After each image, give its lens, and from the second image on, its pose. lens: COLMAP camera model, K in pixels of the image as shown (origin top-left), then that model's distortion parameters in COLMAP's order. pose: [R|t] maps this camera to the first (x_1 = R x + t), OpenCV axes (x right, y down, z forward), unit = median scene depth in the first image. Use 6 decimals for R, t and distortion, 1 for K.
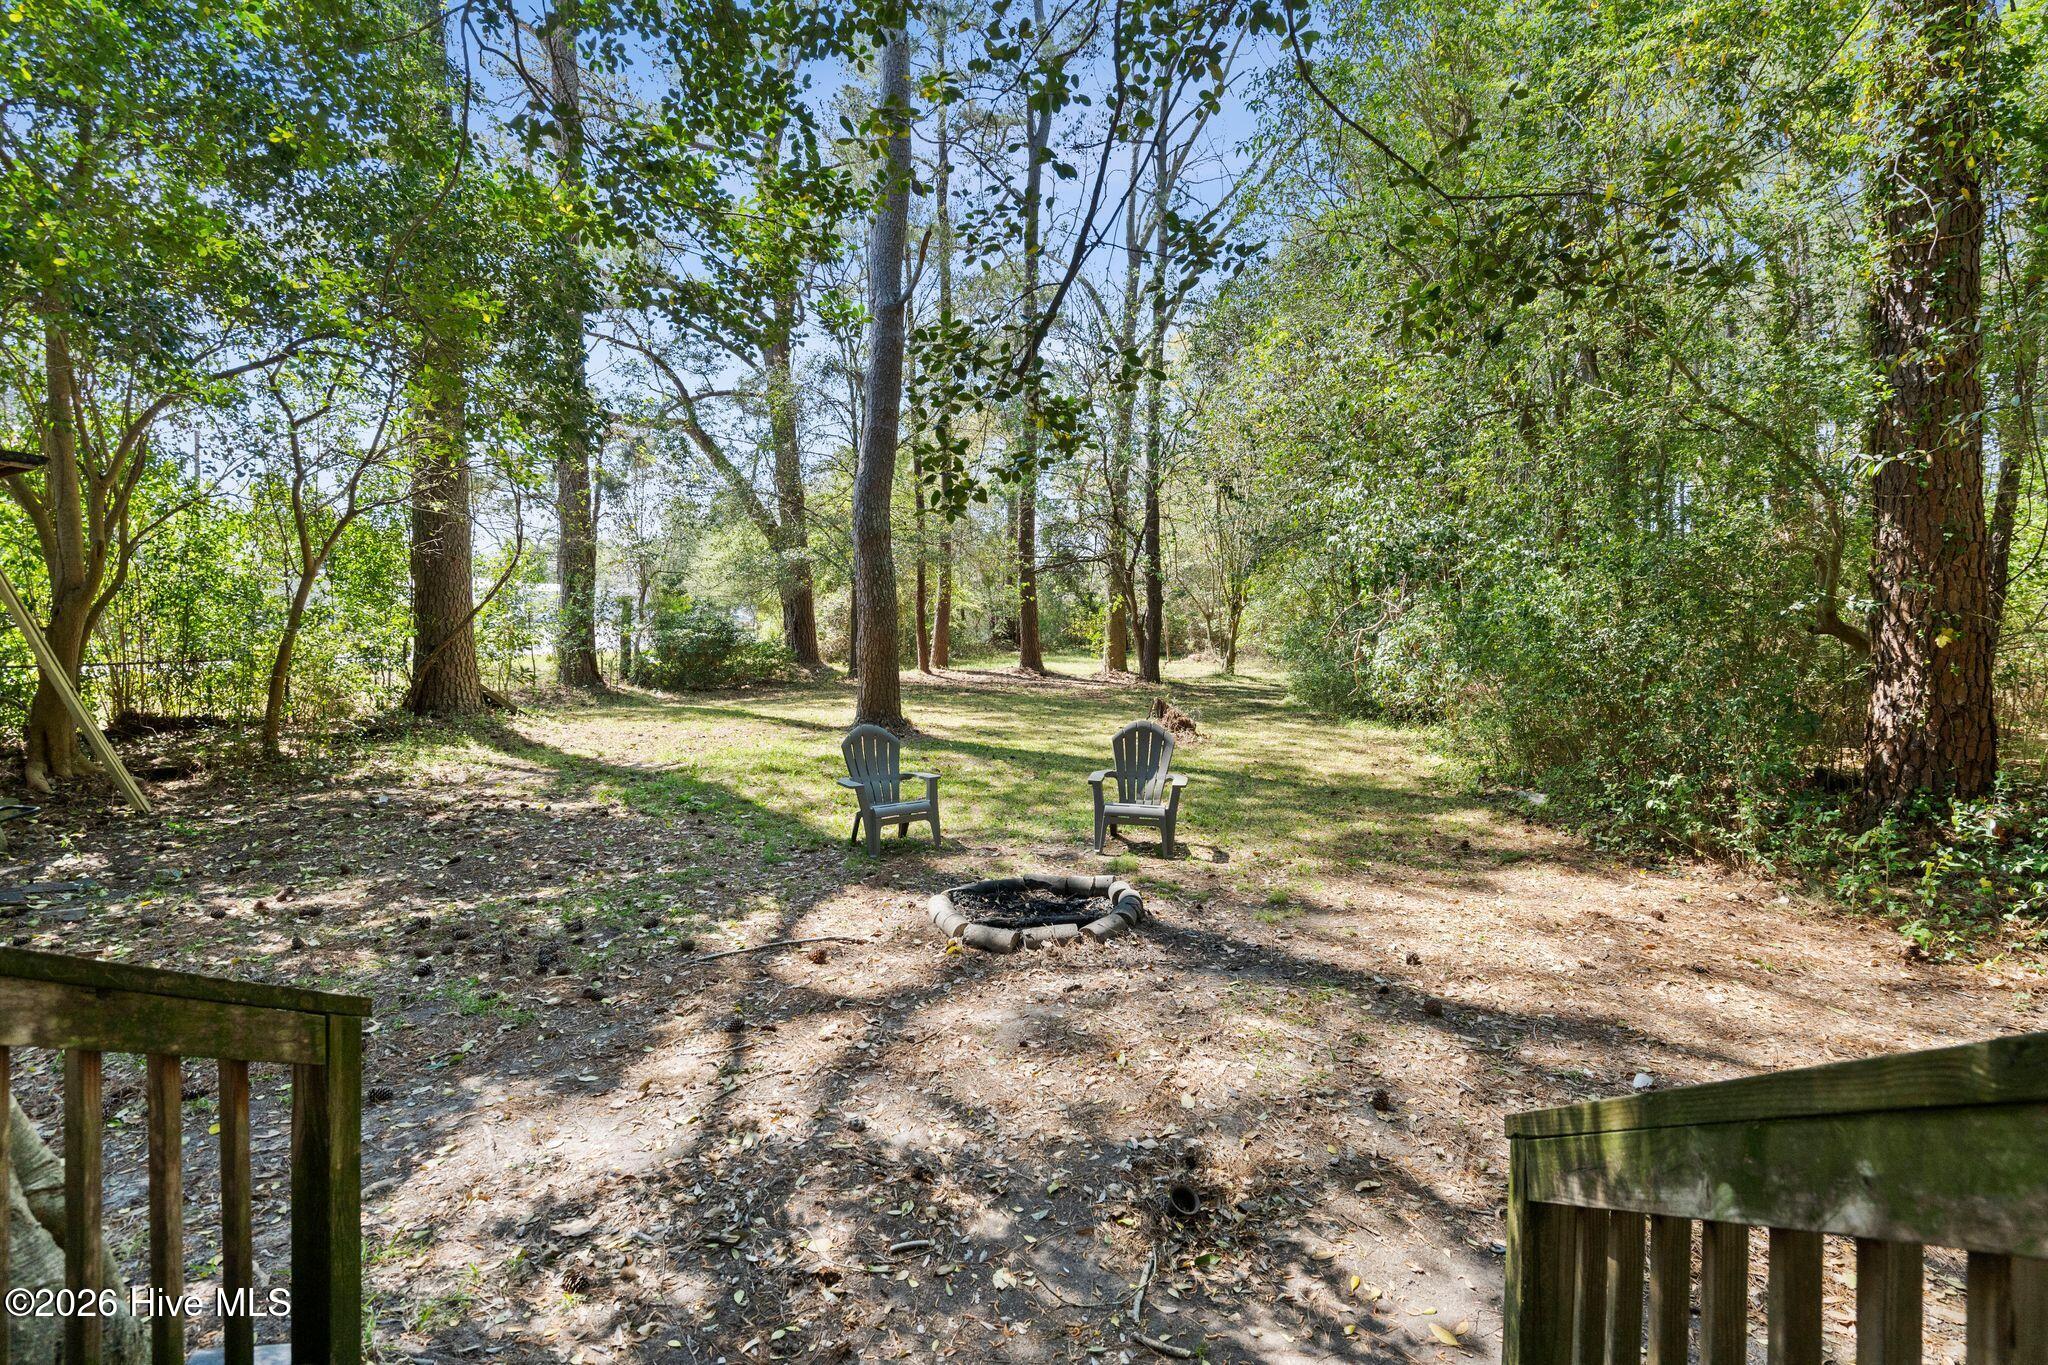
lens RADIAL K [[934.2, 0, 1018.8], [0, 934.2, 644.4], [0, 0, 1]] dist [-0.004286, 0.001985]
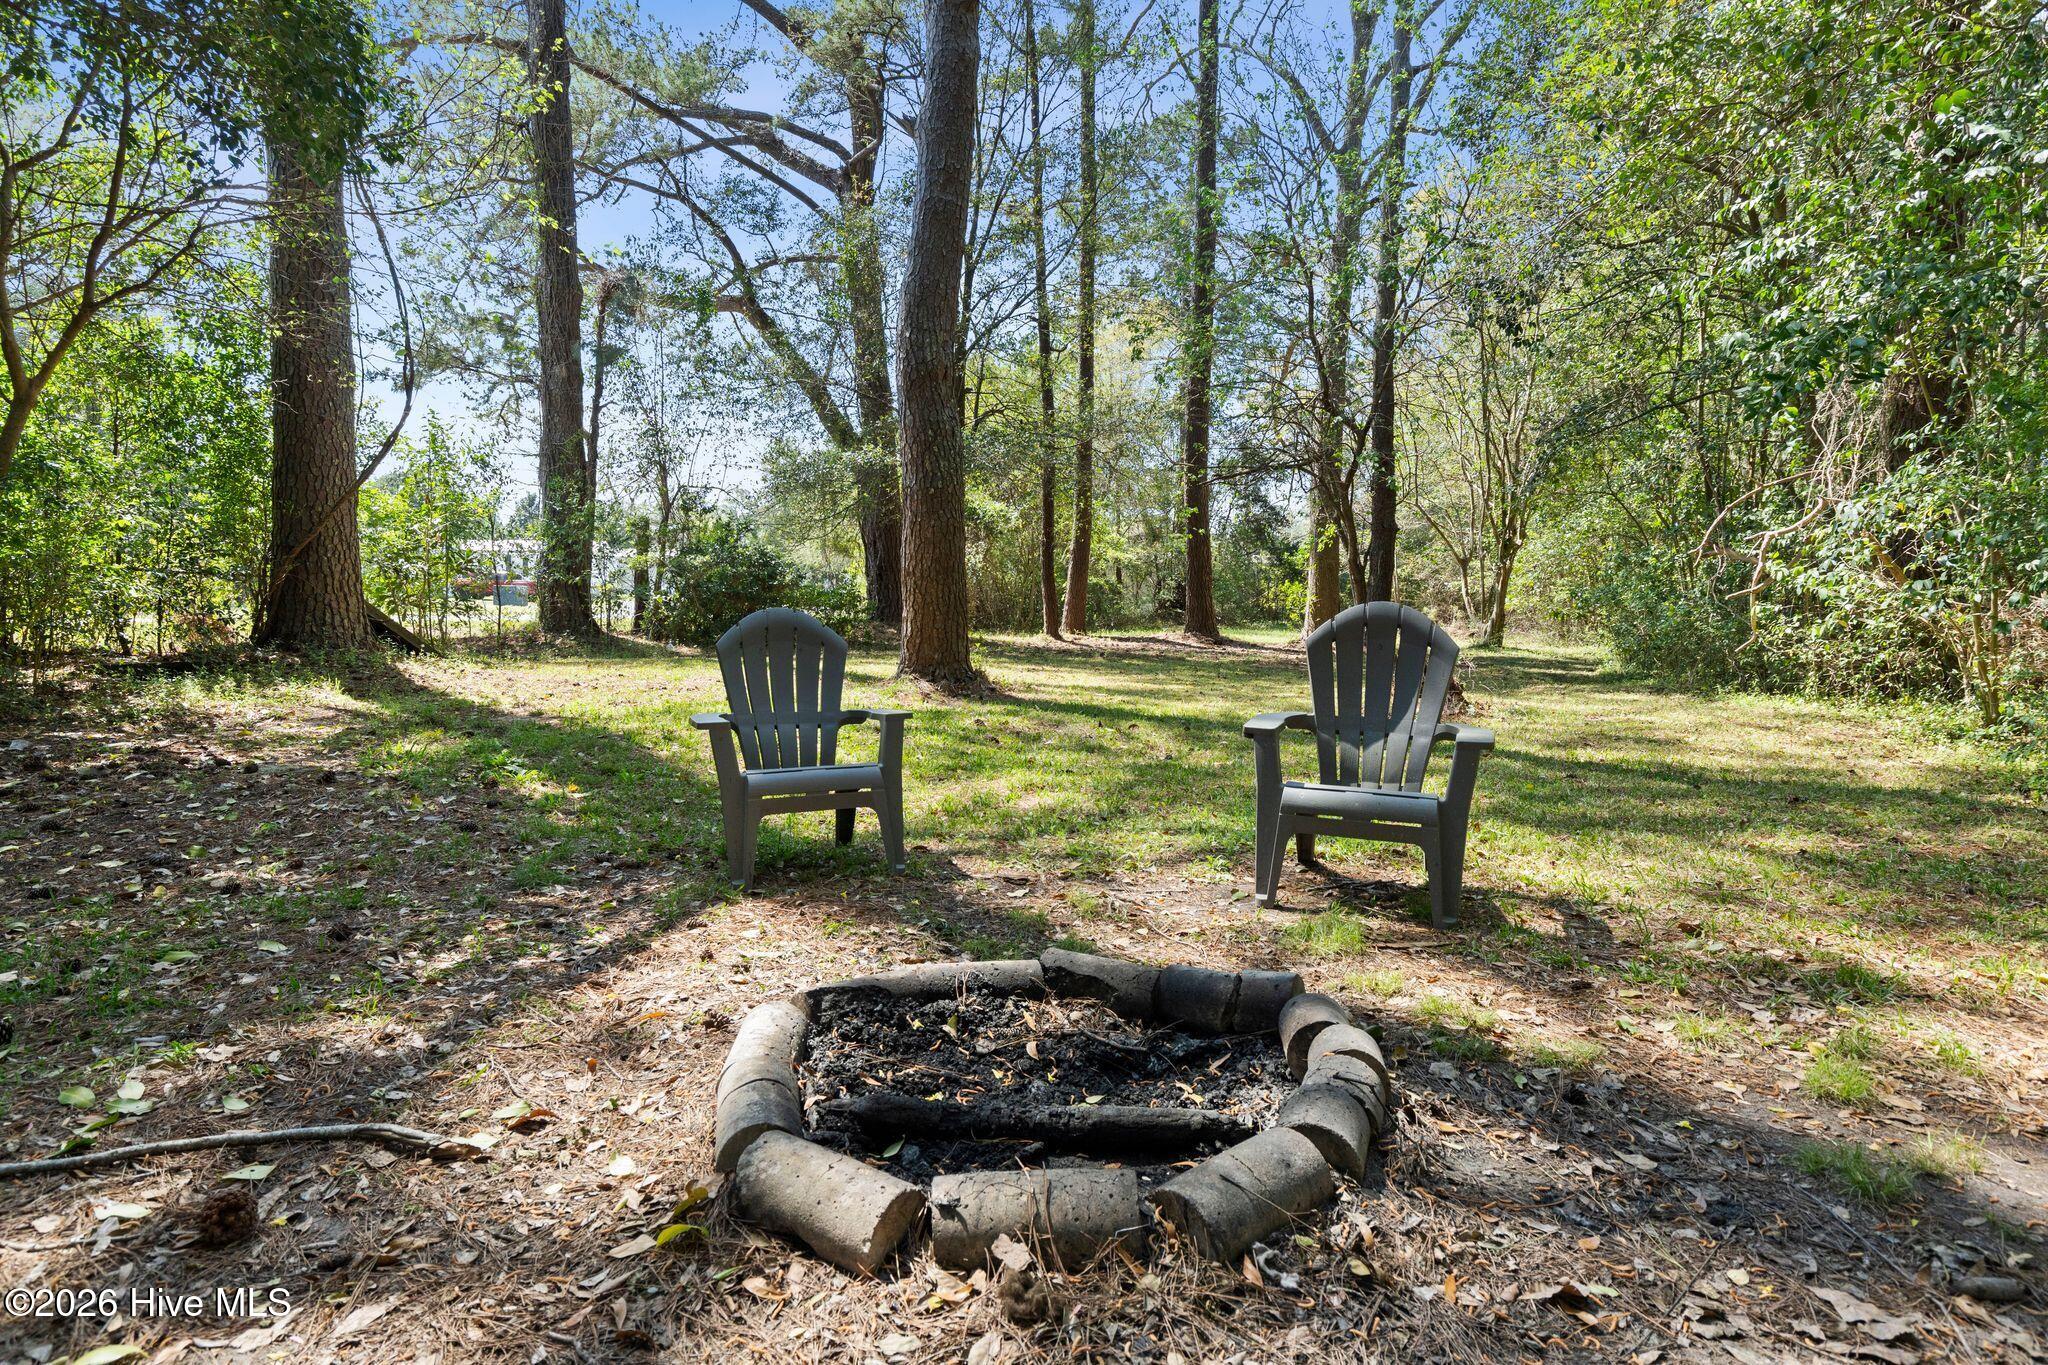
lens RADIAL K [[1145.7, 0, 1005.4], [0, 1145.7, 626.5], [0, 0, 1]] dist [0.008066, 0.000175]
pose [[0.985636, 0.013347, -0.168353, 0.014838], [-0.013984, 0.999899, -0.002603, 0.027705], [0.168301, 0.004920, 0.985723, 0.127391]]
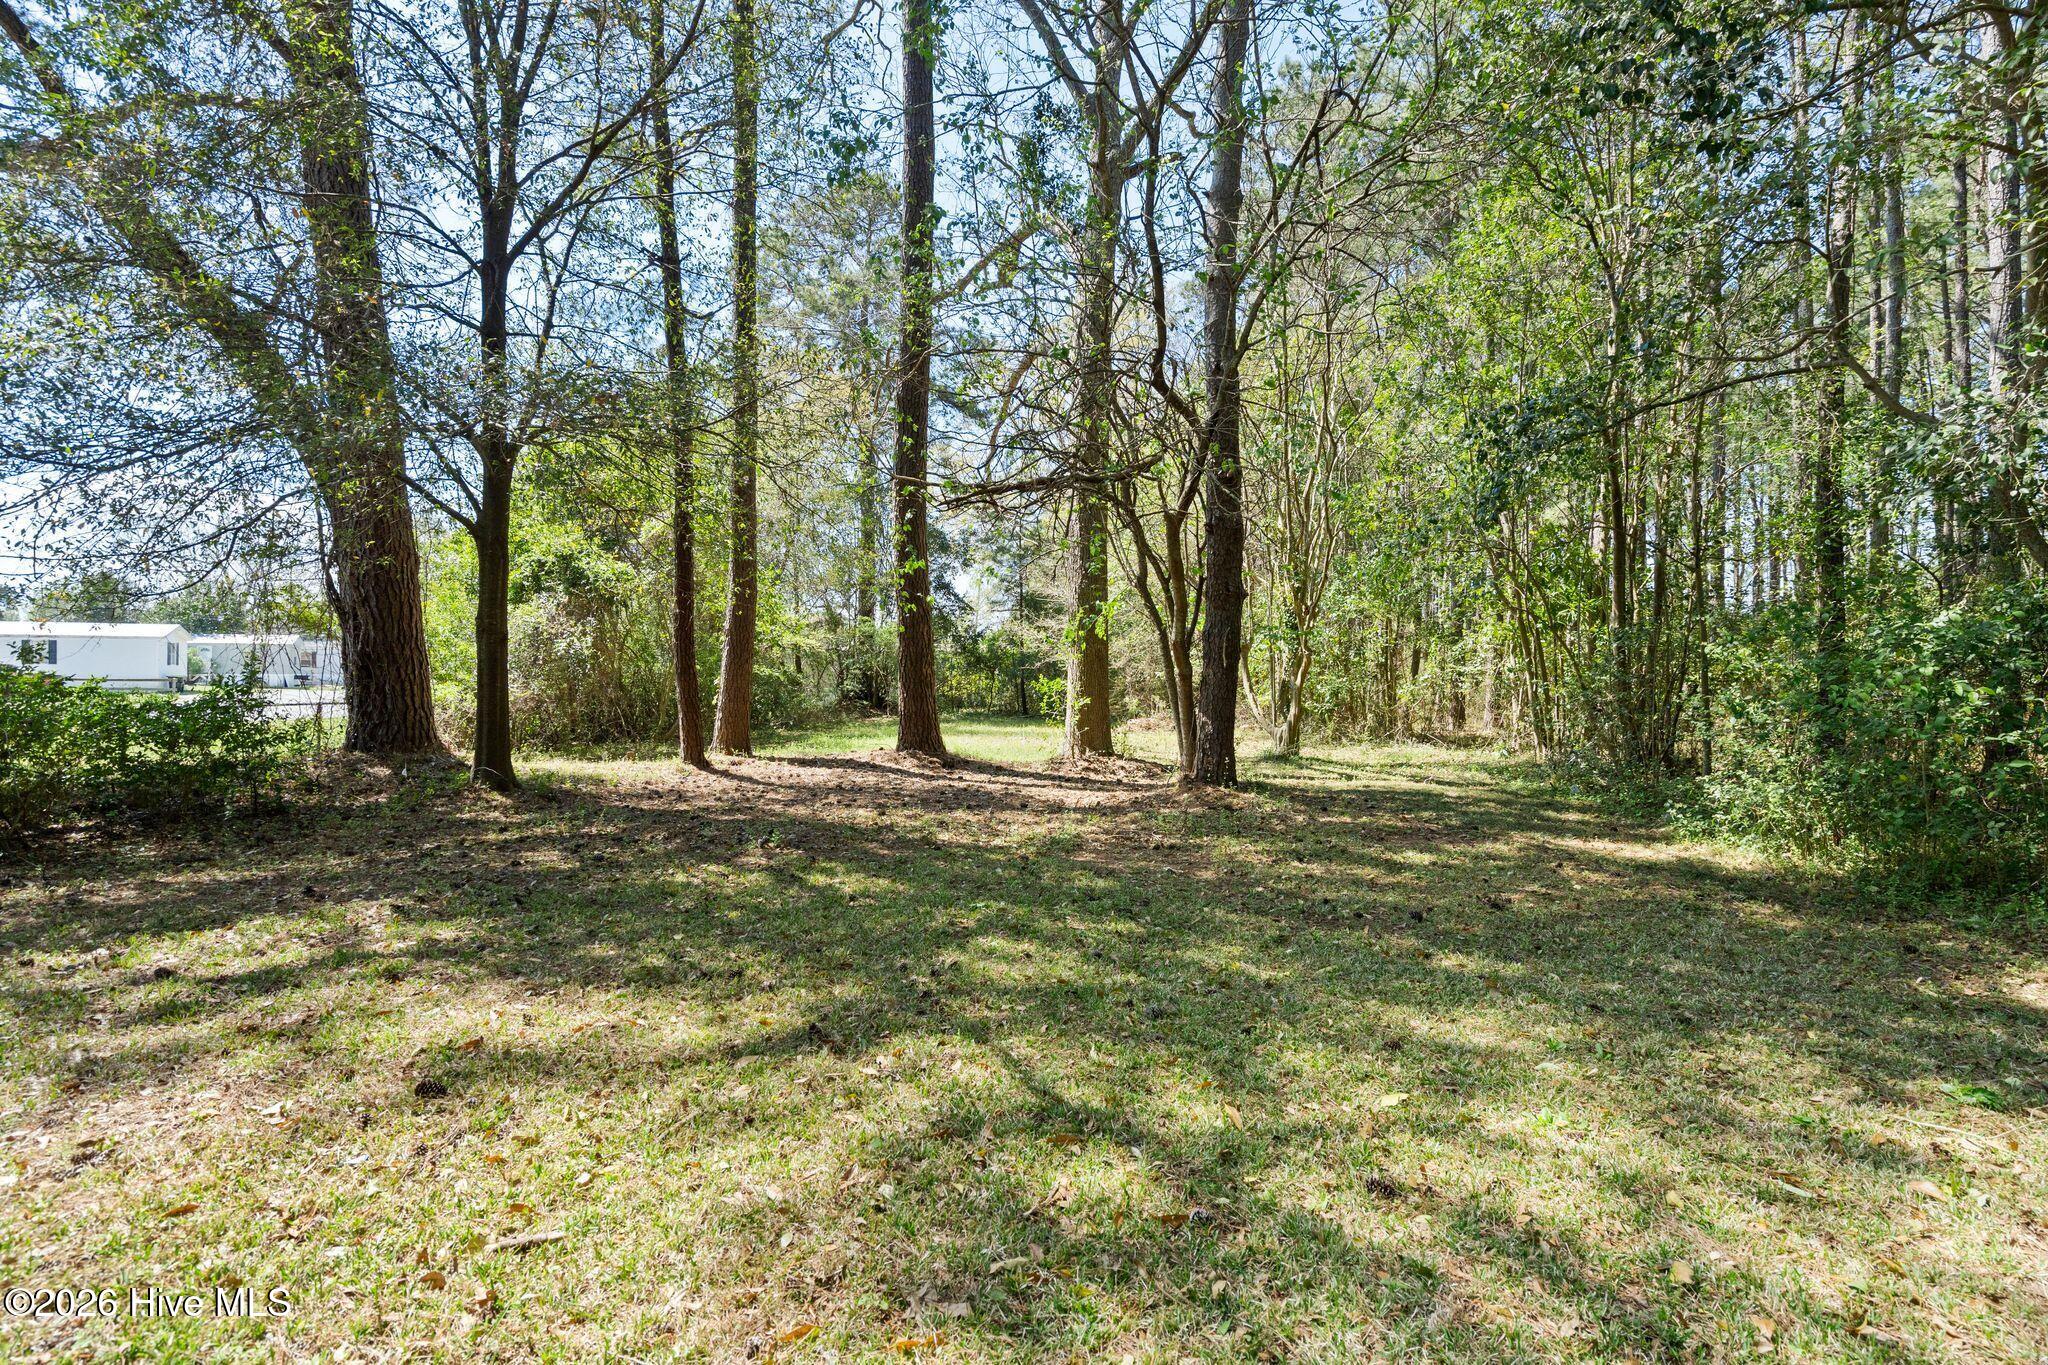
lens RADIAL K [[934.2, 0, 1025.8], [0, 934.2, 674.1], [0, 0, 1]] dist [-0.004286, 0.001985]
pose [[0.985795, 0.002187, 0.167937, -0.018589], [0.003998, 0.999326, -0.036481, 0.003085], [-0.167903, 0.036634, 0.985123, 0.584320]]
